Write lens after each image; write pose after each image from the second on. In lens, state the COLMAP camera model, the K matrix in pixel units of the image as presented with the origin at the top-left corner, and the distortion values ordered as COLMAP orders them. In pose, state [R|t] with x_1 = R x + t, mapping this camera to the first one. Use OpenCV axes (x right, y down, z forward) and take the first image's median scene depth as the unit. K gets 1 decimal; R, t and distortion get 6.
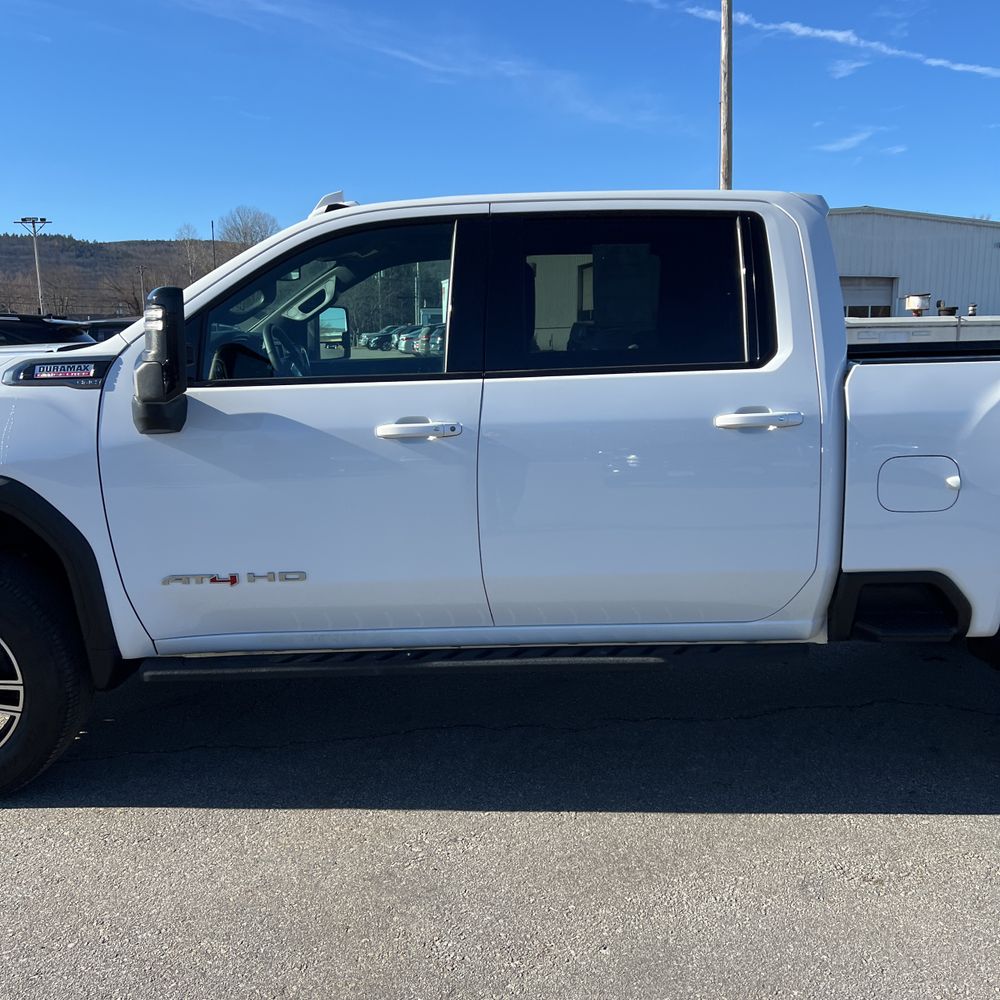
lens RADIAL K [[997.0, 0, 485.1], [0, 997.0, 494.2], [0, 0, 1]] dist [0.077265, -0.125813]
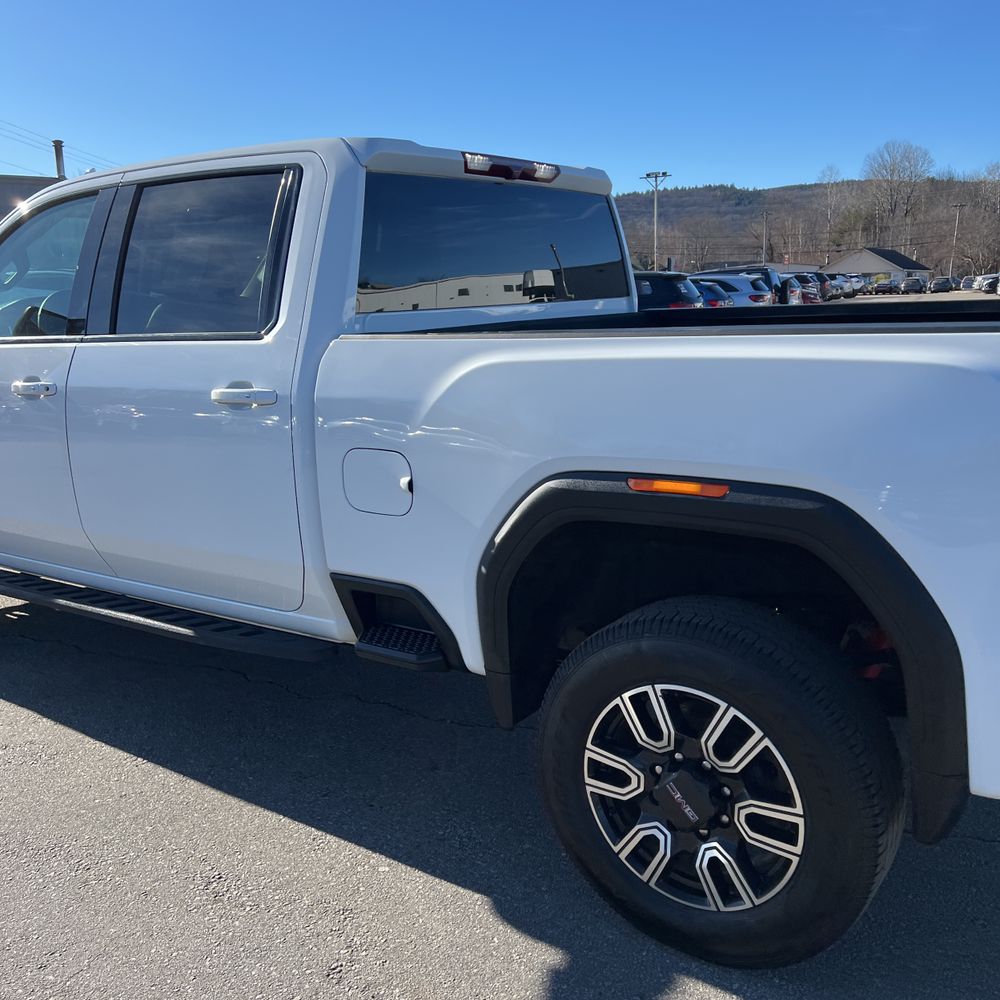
lens RADIAL K [[993.6, 0, 512.9], [0, 993.6, 503.1], [0, 0, 1]] dist [0.081064, -0.118146]
pose [[0.835650, 0.109369, -0.538263, 0.955882], [-0.075949, 0.993570, 0.083973, -0.069472], [0.543986, -0.029291, 0.838583, 0.340128]]
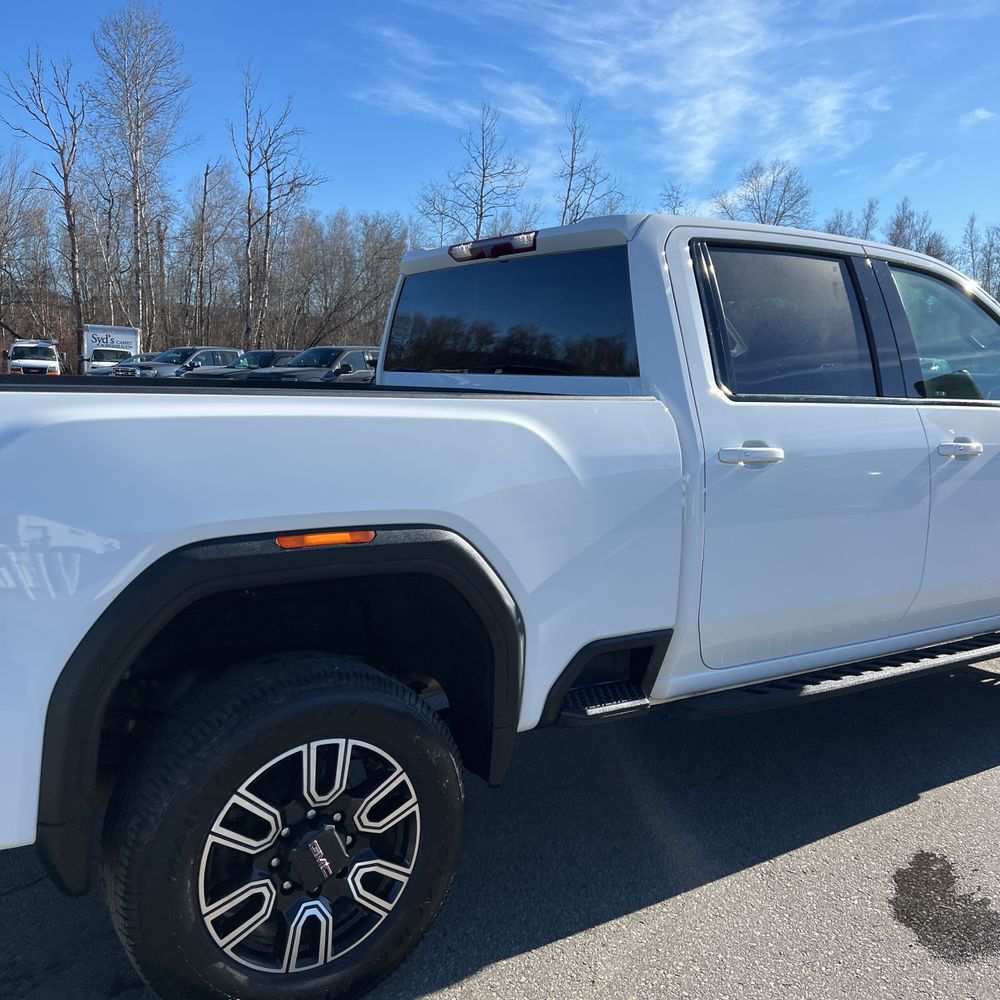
lens RADIAL K [[1003.3, 0, 498.0], [0, 1003.3, 494.0], [0, 0, 1]] dist [0.013535, 0.014926]
pose [[-0.810475, 0.073069, -0.581198, 1.010558], [-0.107770, 0.956653, 0.270556, -0.369591], [0.575774, 0.281915, -0.767469, 2.158893]]
